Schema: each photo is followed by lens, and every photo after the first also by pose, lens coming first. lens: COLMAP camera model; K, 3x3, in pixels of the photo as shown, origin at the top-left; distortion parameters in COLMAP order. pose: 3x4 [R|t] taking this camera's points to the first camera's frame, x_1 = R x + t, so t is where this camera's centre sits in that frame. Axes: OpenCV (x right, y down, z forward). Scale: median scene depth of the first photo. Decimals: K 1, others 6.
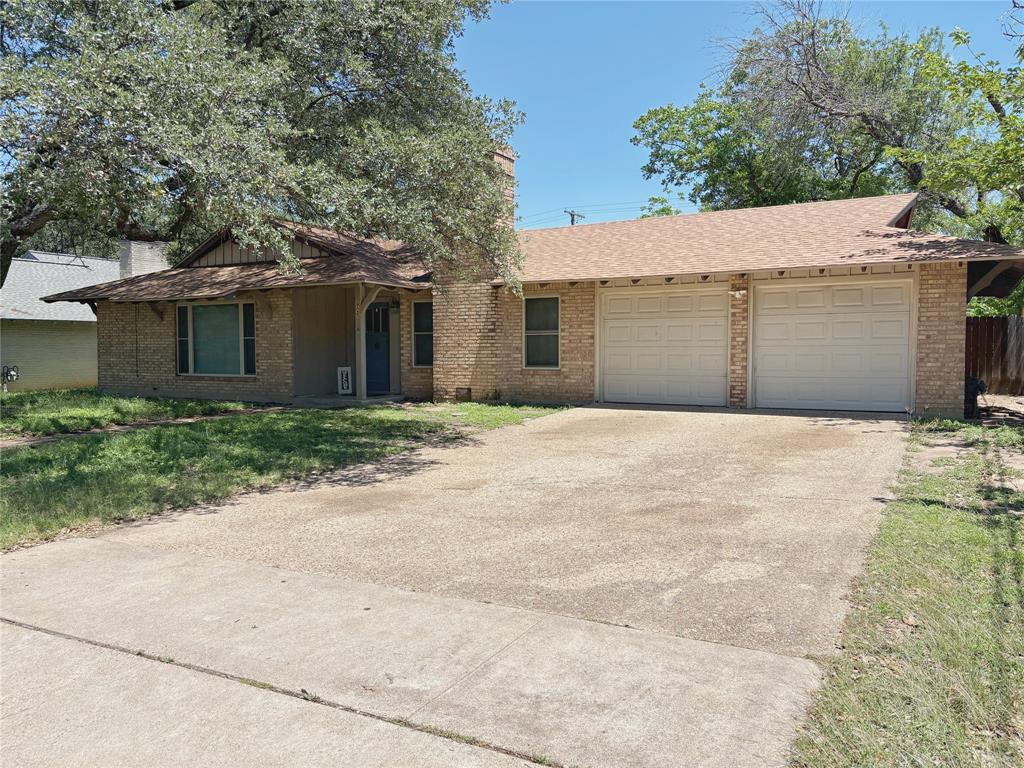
lens RADIAL K [[767.7, 0, 511.7], [0, 767.7, 383.6], [0, 0, 1]] dist [0.047344, -0.045325]
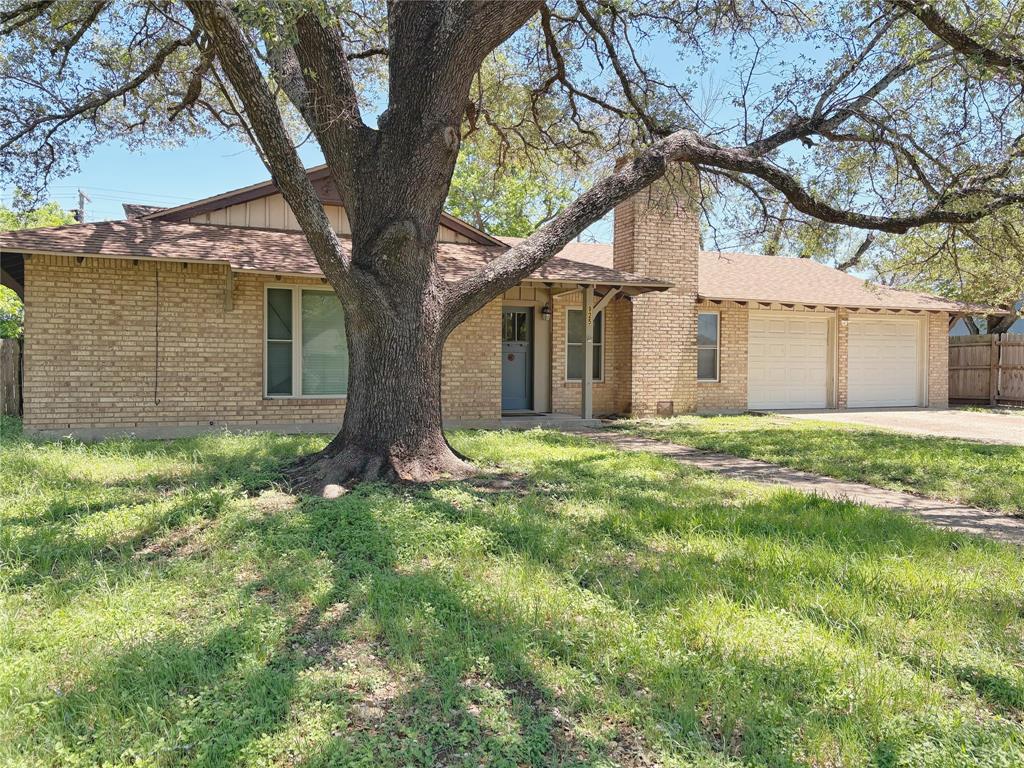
lens RADIAL K [[767.7, 0, 511.6], [0, 767.7, 383.4], [0, 0, 1]] dist [0.047344, -0.045325]
pose [[0.632696, -0.011244, 0.774319, -0.943807], [0.026625, 0.999619, -0.007239, -0.015504], [-0.773943, 0.025196, 0.632754, 0.530250]]
